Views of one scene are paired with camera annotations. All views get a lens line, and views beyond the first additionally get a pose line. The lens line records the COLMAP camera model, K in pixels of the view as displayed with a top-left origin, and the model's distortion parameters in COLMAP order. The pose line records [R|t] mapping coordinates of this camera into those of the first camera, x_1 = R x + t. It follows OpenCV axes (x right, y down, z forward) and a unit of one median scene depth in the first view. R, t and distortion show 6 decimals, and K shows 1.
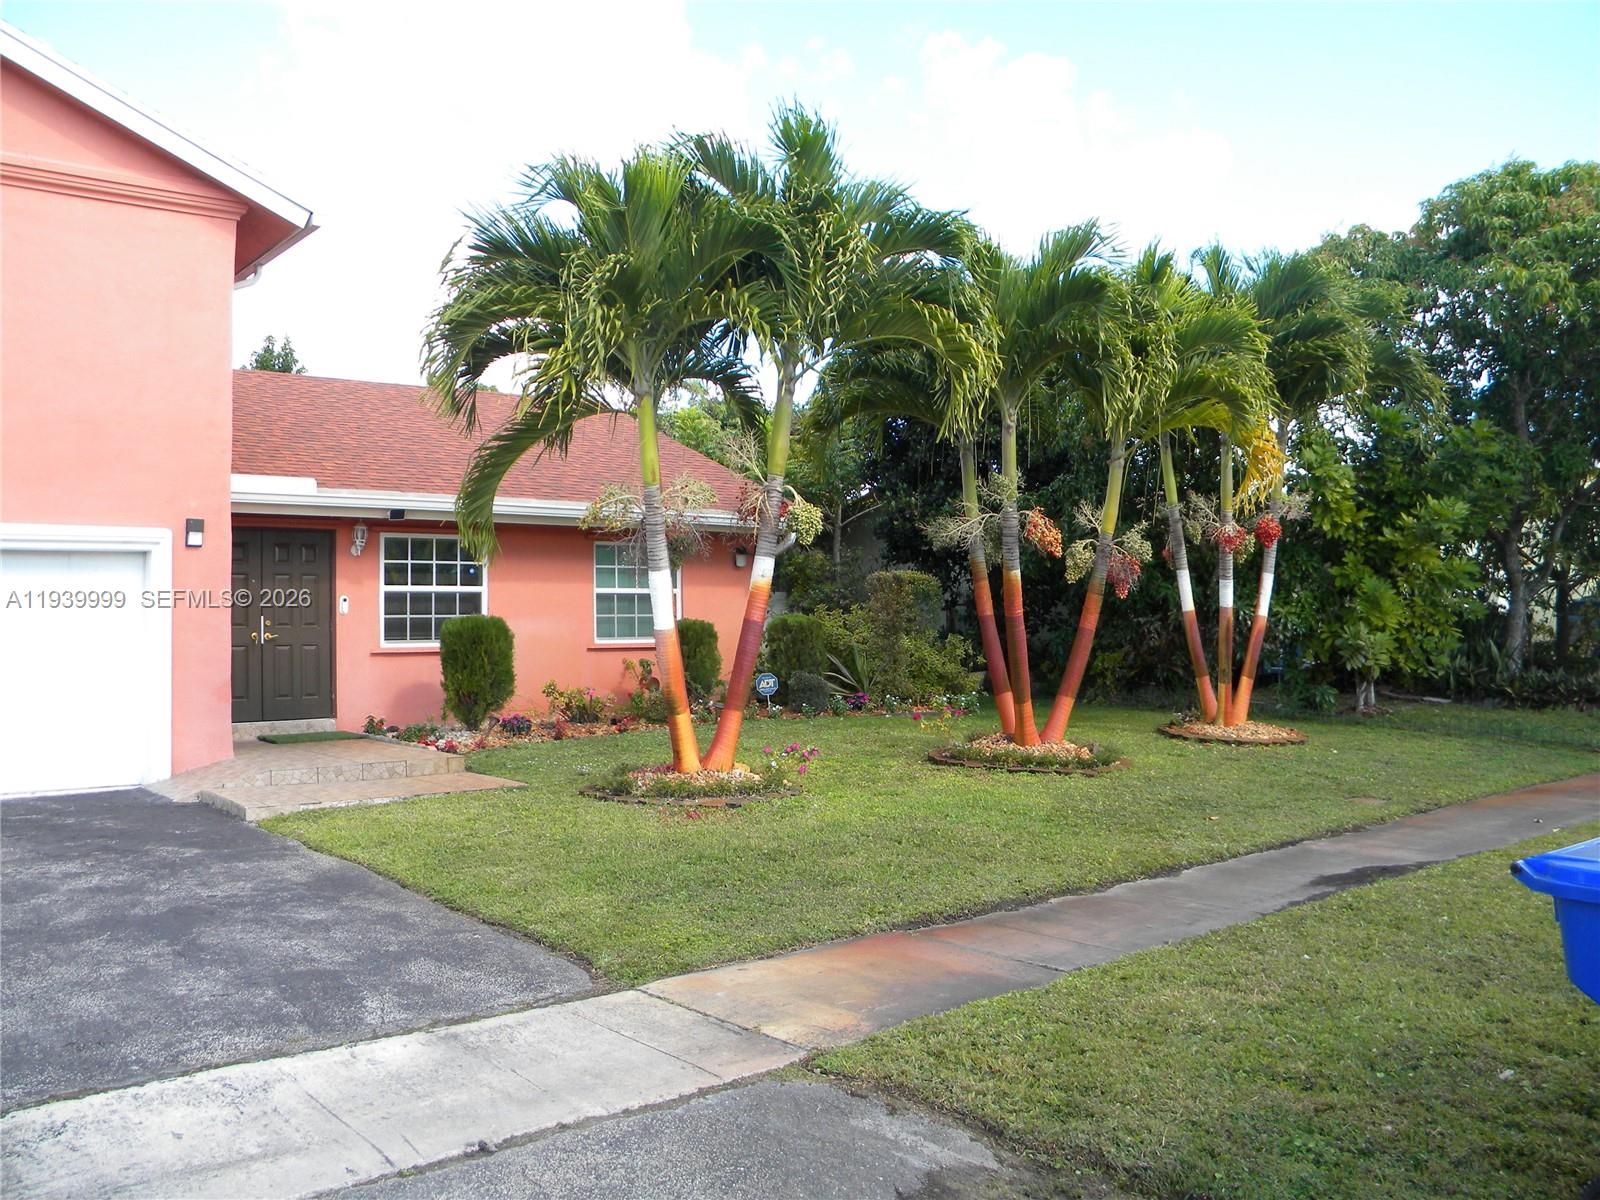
lens RADIAL K [[1337.2, 0, 800.0], [0, 1337.2, 600.0], [0, 0, 1]] dist [-0.185793, 0.161592]
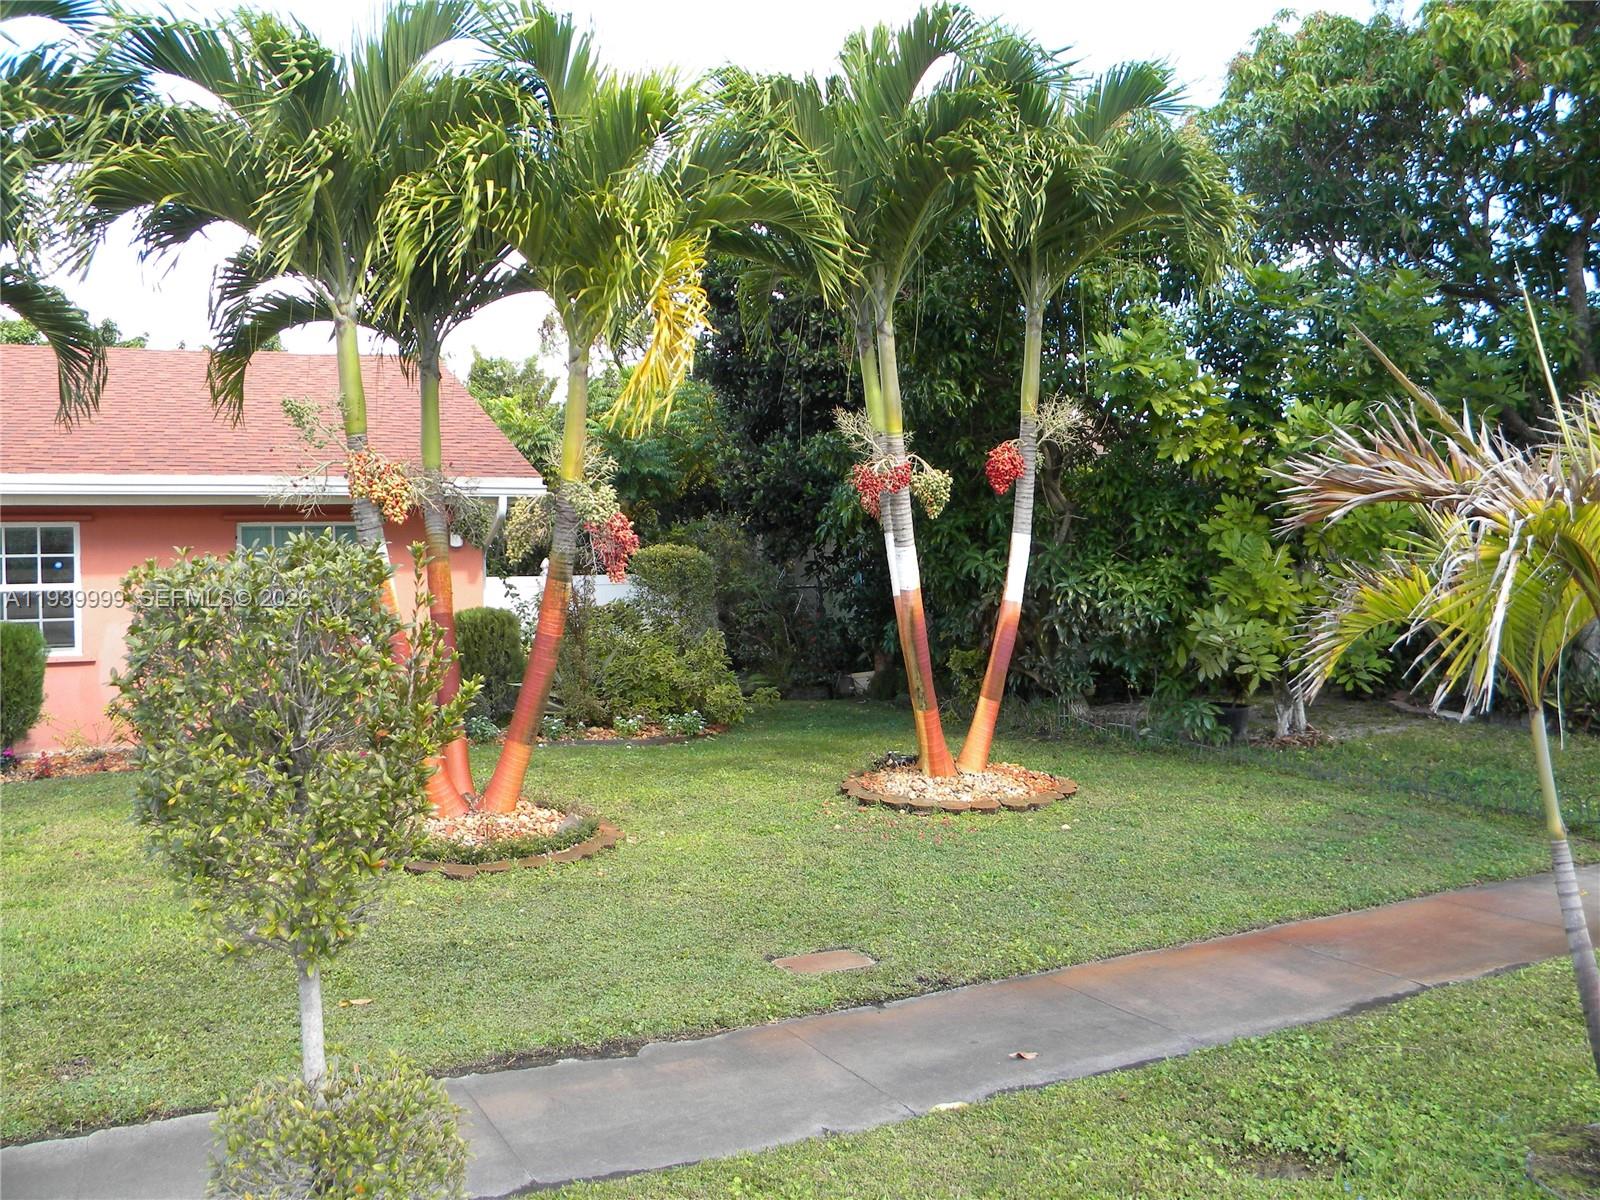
lens RADIAL K [[1339.8, 0, 816.3], [0, 1339.8, 620.4], [0, 0, 1]] dist [-0.216271, 0.230221]
pose [[0.974410, -0.017495, -0.224095, 0.387244], [0.025021, 0.999213, 0.030788, -0.000380], [0.223380, -0.035607, 0.974081, 0.335908]]
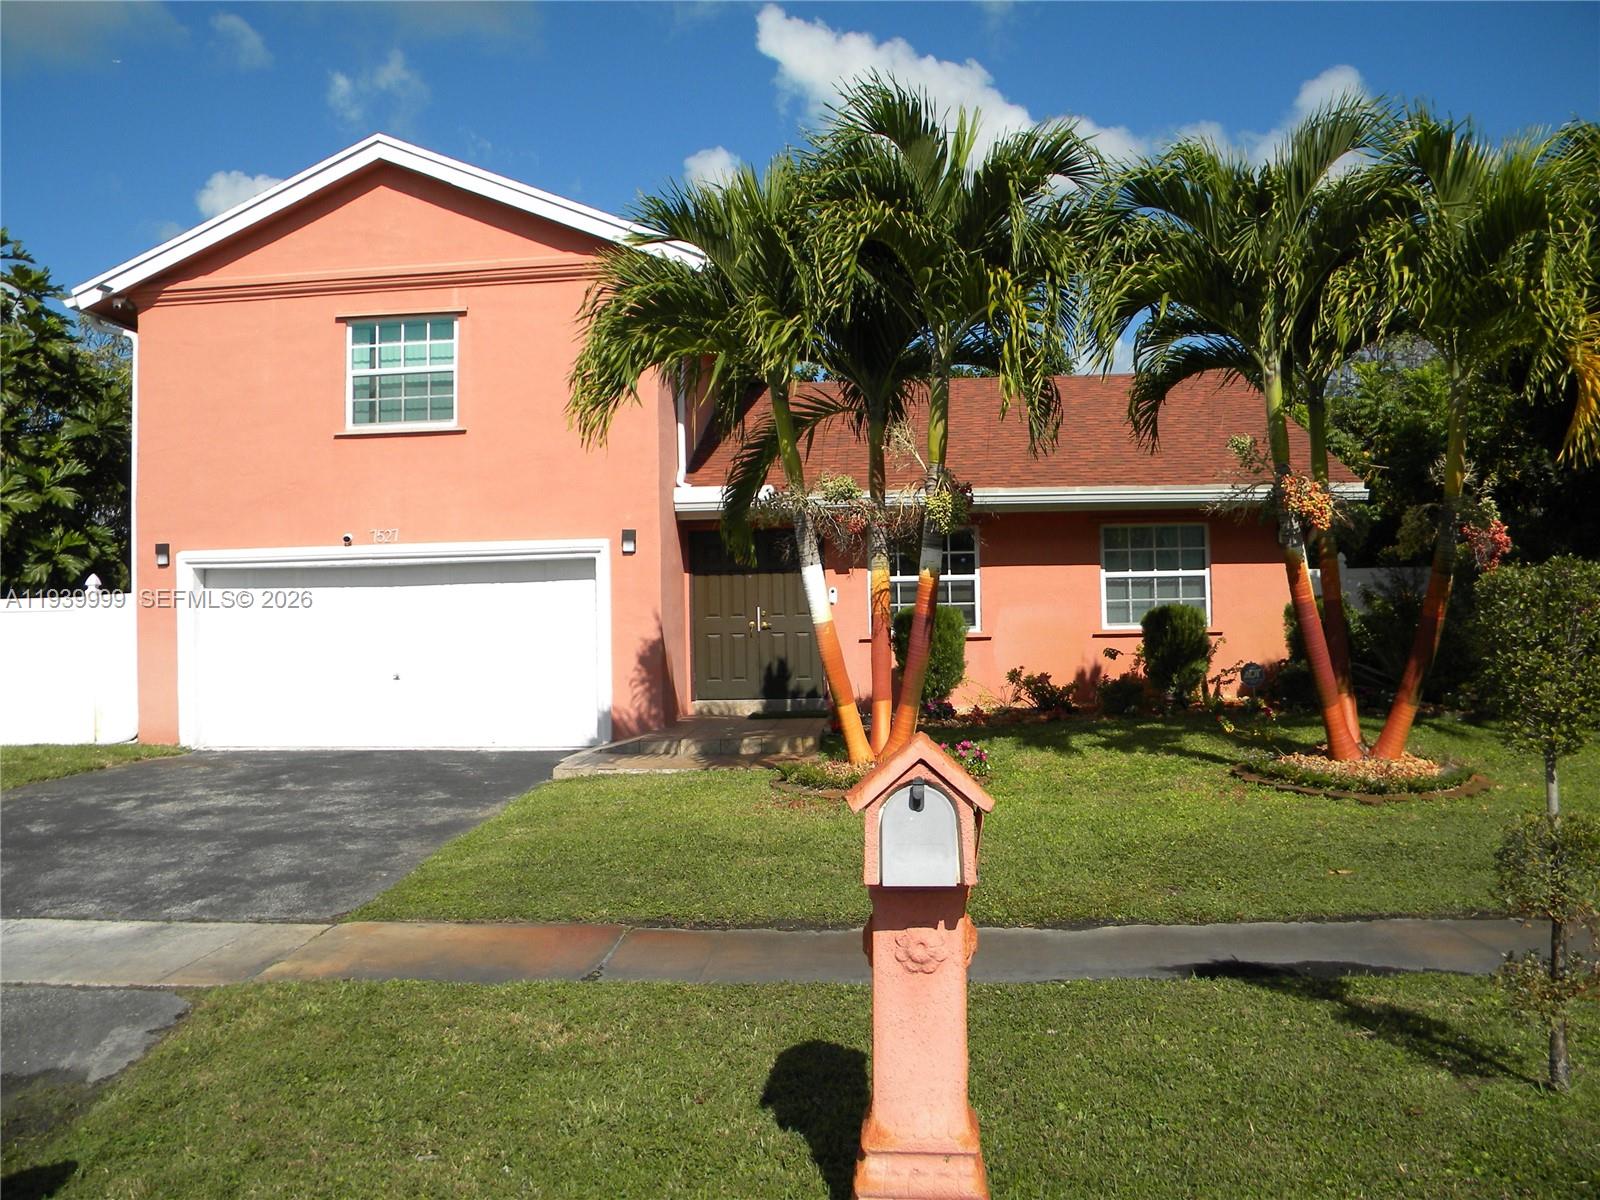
lens RADIAL K [[1337.2, 0, 800.0], [0, 1337.2, 600.0], [0, 0, 1]] dist [-0.185793, 0.161592]
pose [[0.725813, -0.011541, -0.687796, 0.378360], [0.024262, 0.999667, 0.008828, -0.003253], [0.687465, -0.023095, 0.725851, 0.154325]]
